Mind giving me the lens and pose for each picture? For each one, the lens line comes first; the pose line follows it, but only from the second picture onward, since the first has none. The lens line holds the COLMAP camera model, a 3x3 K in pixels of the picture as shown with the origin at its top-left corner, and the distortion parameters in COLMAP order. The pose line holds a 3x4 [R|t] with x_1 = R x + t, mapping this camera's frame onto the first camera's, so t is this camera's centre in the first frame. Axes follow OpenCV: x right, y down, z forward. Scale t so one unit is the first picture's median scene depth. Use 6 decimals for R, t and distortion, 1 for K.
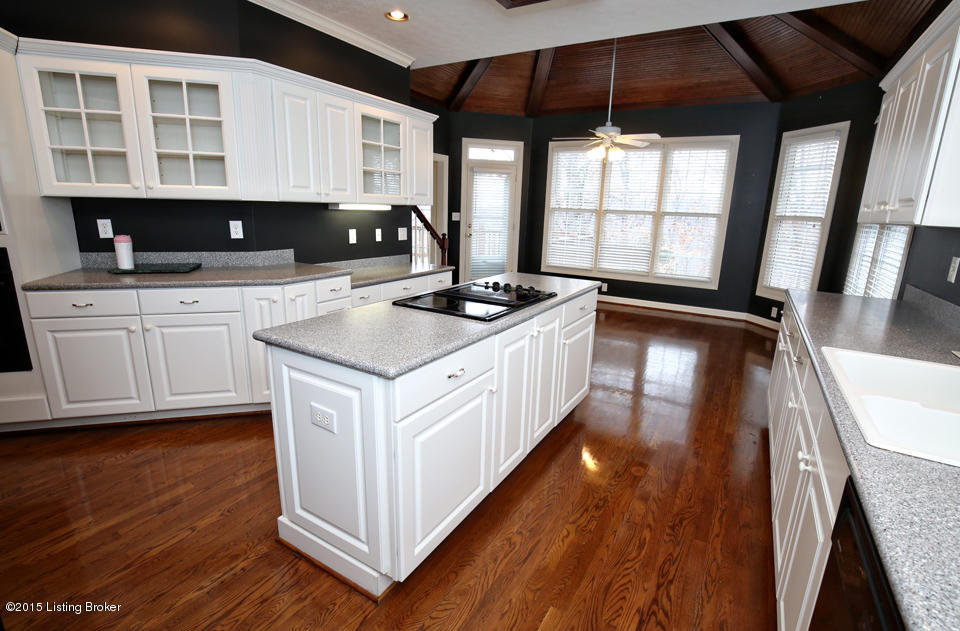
lens RADIAL K [[443.7, 0, 480.0], [0, 443.7, 315.5], [0, 0, 1]] dist [-0.020503, -0.000057]
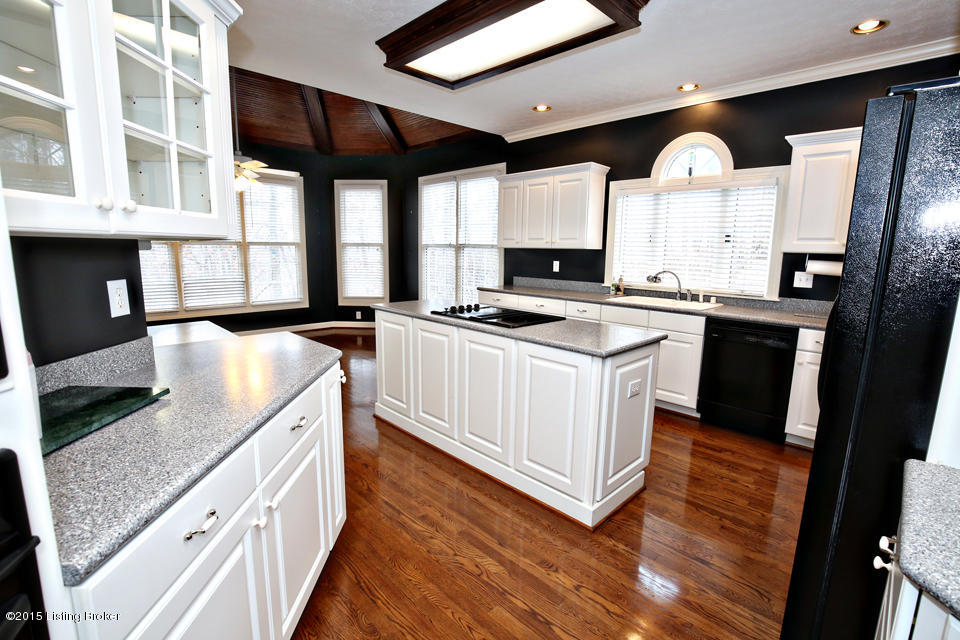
lens RADIAL K [[442.5, 0, 480.0], [0, 442.5, 320.0], [0, 0, 1]] dist [-0.033203, 0.000028]
pose [[0.266605, -0.182464, 0.946376, -0.597455], [0.222671, 0.967012, 0.123714, -0.093532], [-0.937731, 0.177747, 0.298440, 0.324832]]
